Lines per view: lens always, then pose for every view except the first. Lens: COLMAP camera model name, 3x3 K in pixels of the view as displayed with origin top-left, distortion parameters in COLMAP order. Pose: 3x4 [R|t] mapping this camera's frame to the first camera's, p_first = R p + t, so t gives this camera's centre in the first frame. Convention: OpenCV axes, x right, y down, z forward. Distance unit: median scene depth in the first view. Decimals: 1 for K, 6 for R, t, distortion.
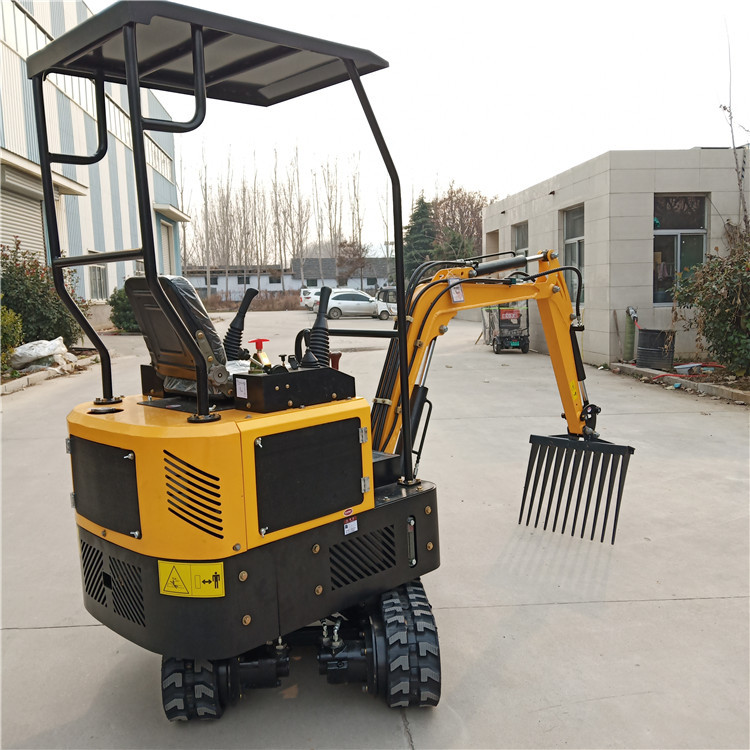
lens RADIAL K [[771.1, 0, 378.0], [0, 771.1, 372.3], [0, 0, 1]] dist [0.018243, 0.000000]
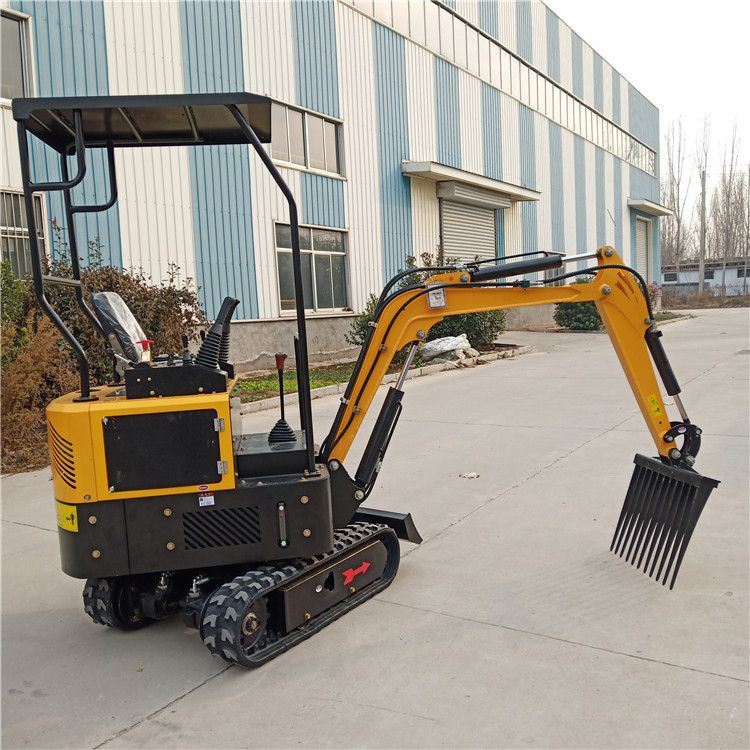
lens RADIAL K [[771.1, 0, 378.9], [0, 771.1, 382.4], [0, 0, 1]] dist [0.018243, 0.000000]
pose [[0.796572, 0.051775, -0.602322, 0.492578], [-0.041102, 0.998659, 0.031487, -0.016840], [0.603145, -0.000325, 0.797632, 0.116507]]
